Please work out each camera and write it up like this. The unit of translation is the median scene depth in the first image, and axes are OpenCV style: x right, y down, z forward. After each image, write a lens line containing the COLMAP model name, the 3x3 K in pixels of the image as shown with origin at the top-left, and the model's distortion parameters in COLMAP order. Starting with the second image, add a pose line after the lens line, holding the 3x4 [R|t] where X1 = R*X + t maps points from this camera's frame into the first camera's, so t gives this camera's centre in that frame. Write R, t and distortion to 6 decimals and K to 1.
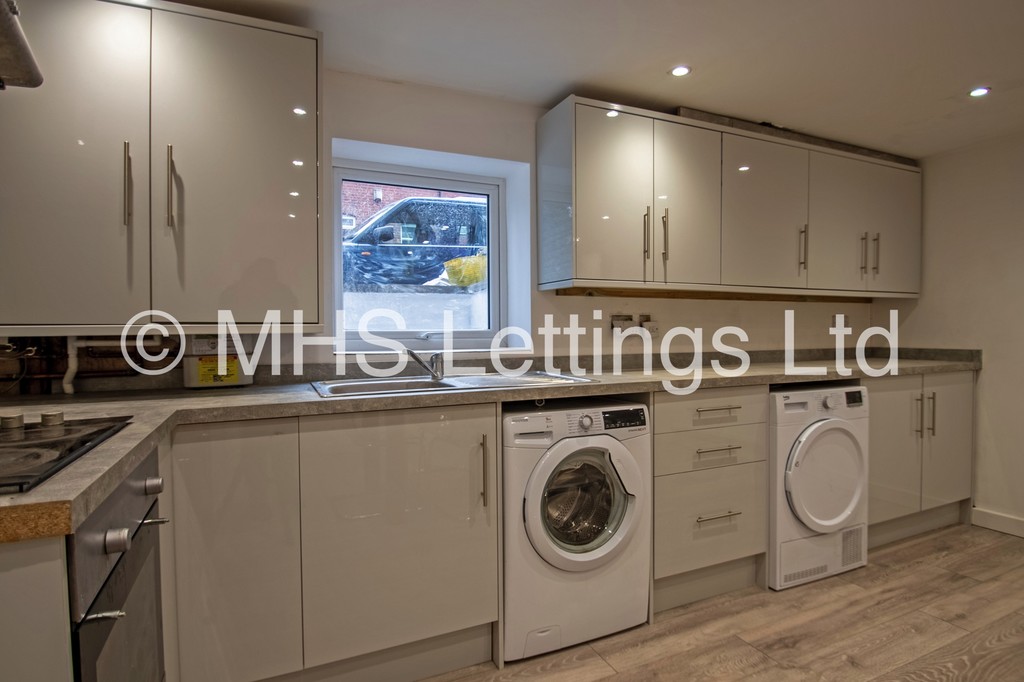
lens RADIAL K [[526.3, 0, 509.1], [0, 526.3, 333.7], [0, 0, 1]] dist [0.001397, -0.021094]
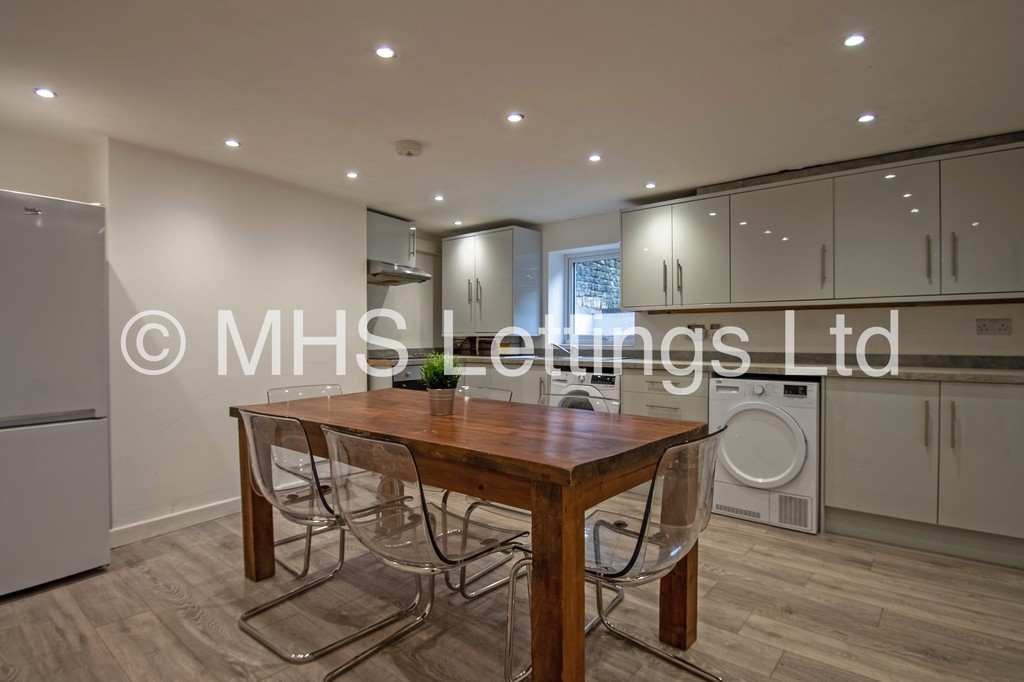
lens RADIAL K [[526.3, 0, 509.1], [0, 526.3, 333.7], [0, 0, 1]] dist [0.001397, -0.021094]
pose [[0.441312, 0.002269, -0.897351, 1.472677], [-0.007267, 0.999973, -0.001045, -0.006242], [0.897324, 0.006982, 0.441317, -0.154468]]
